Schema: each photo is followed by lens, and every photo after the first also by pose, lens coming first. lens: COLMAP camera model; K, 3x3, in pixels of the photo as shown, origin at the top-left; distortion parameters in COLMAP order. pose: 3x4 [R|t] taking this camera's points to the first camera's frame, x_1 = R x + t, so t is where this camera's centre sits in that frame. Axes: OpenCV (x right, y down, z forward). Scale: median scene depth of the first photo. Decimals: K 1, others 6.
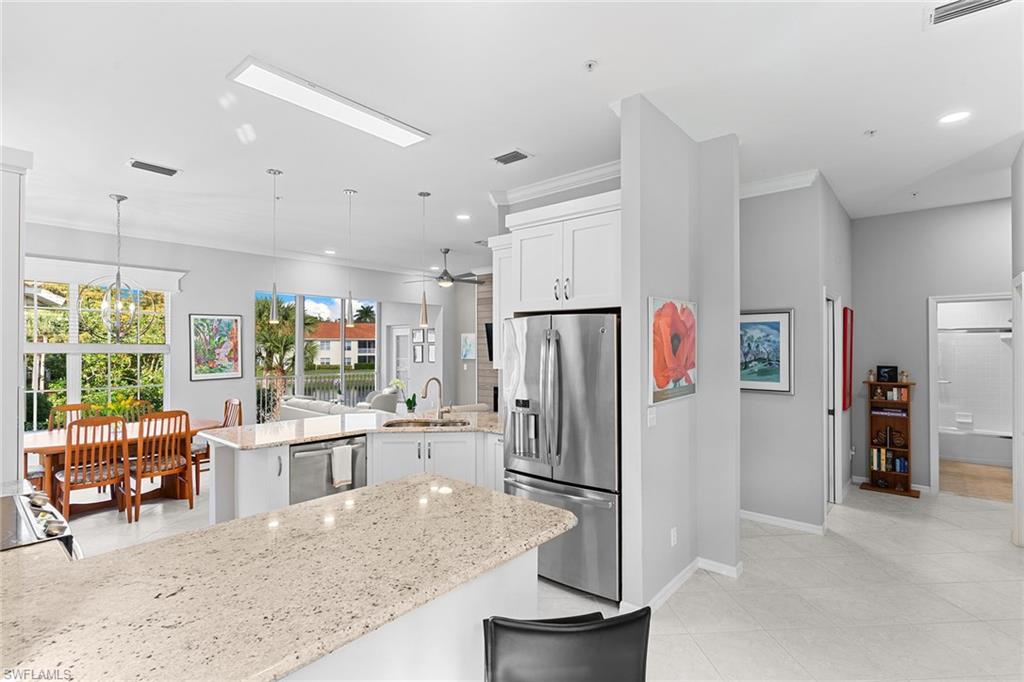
lens RADIAL K [[488.6, 0, 512.0], [0, 488.6, 341.0], [0, 0, 1]] dist [-0.001001, -0.000053]
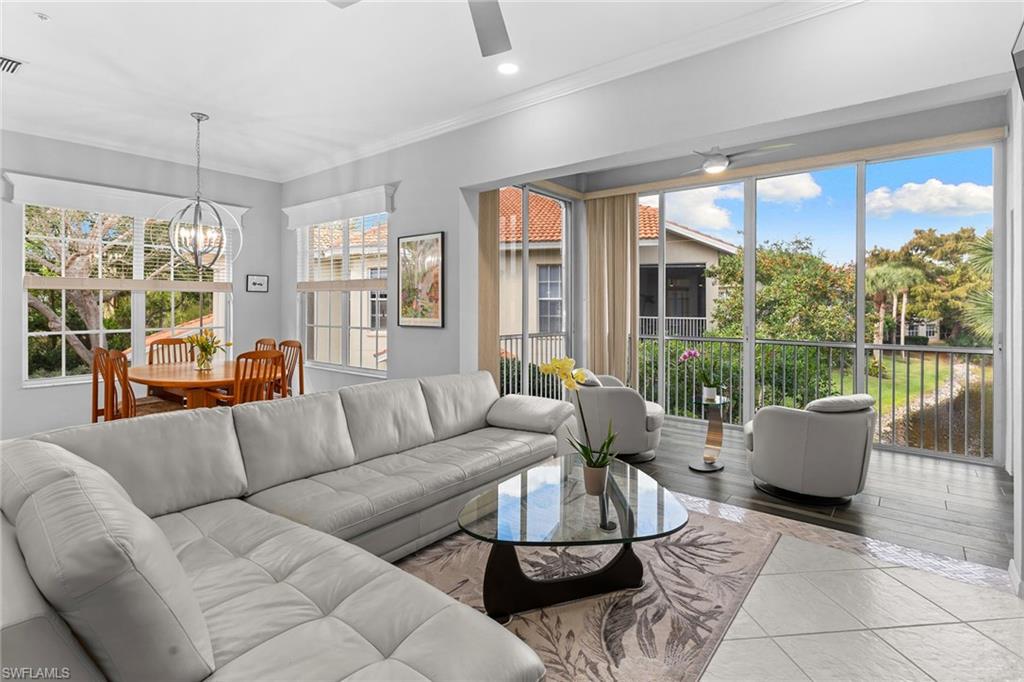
lens RADIAL K [[500.7, 0, 517.0], [0, 500.7, 304.6], [0, 0, 1]] dist [-0.001467, -0.000359]
pose [[0.020355, 0.000444, -0.999793, 0.106284], [0.009464, 0.999955, 0.000636, 0.046574], [0.999748, -0.009475, 0.020350, 1.111918]]
